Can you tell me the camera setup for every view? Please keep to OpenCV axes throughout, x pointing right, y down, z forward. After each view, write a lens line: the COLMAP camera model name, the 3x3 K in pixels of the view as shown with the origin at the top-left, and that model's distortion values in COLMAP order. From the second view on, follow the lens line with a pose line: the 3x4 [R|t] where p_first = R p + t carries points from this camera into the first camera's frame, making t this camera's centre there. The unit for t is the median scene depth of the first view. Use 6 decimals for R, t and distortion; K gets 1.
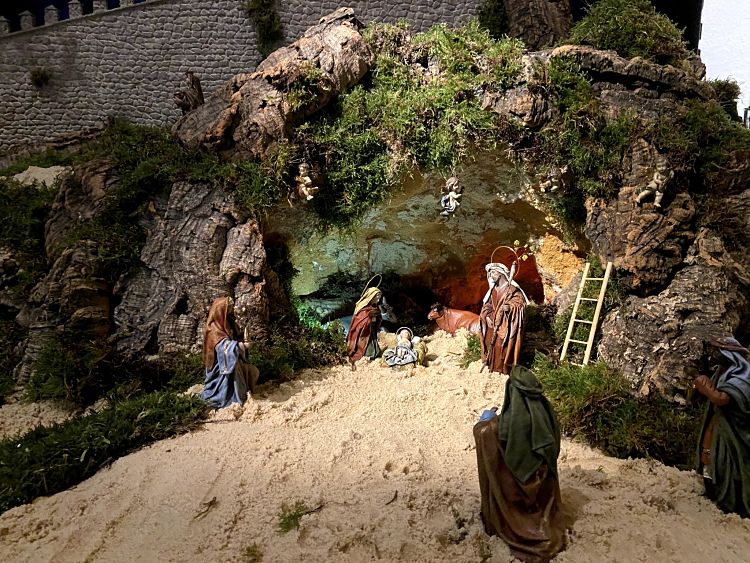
lens RADIAL K [[565.4, 0, 376.8], [0, 565.4, 279.2], [0, 0, 1]] dist [0.117024, -0.149293]
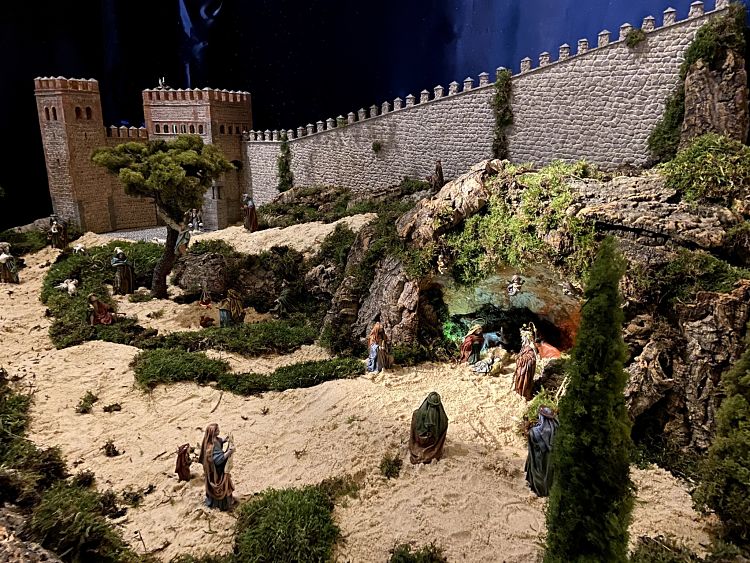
lens RADIAL K [[561.5, 0, 375.0], [0, 561.5, 281.5], [0, 0, 1]] dist [0.132151, -0.169967]
pose [[0.789330, 0.168751, -0.590324, 0.809514], [-0.092900, 0.983243, 0.156855, -0.389295], [0.606901, -0.068969, 0.791780, -0.604306]]
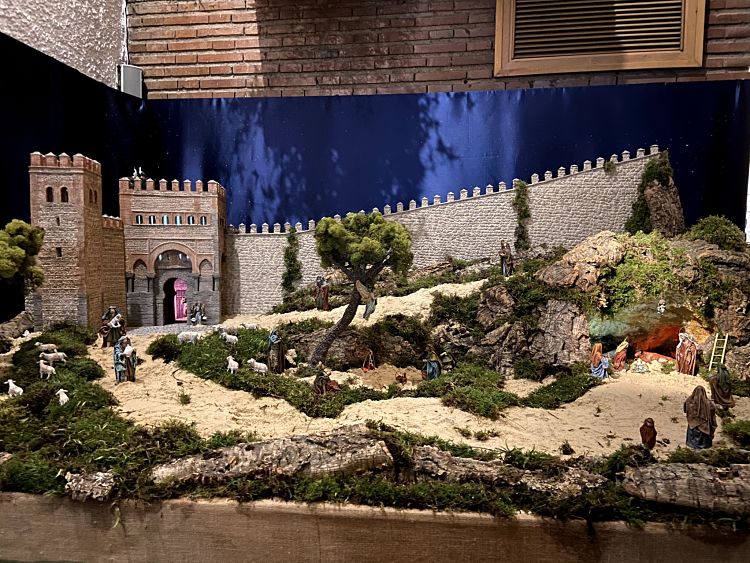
lens RADIAL K [[561.5, 0, 375.0], [0, 561.5, 281.5], [0, 0, 1]] dist [0.132151, -0.169967]
pose [[0.999200, 0.010263, -0.038649, -1.090092], [-0.013944, 0.995262, -0.096224, 0.010760], [0.037478, 0.096686, 0.994609, -1.692828]]
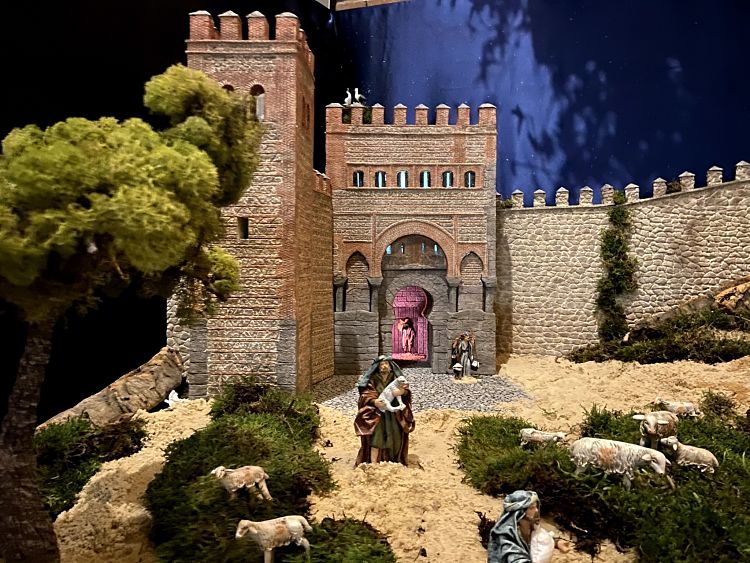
lens RADIAL K [[565.4, 0, 376.8], [0, 565.4, 279.2], [0, 0, 1]] dist [0.117024, -0.149293]
pose [[0.979416, 0.019216, -0.200934, -2.156074], [-0.043604, 0.992096, -0.117661, -0.120594], [0.197085, 0.124001, 0.972513, -0.191570]]
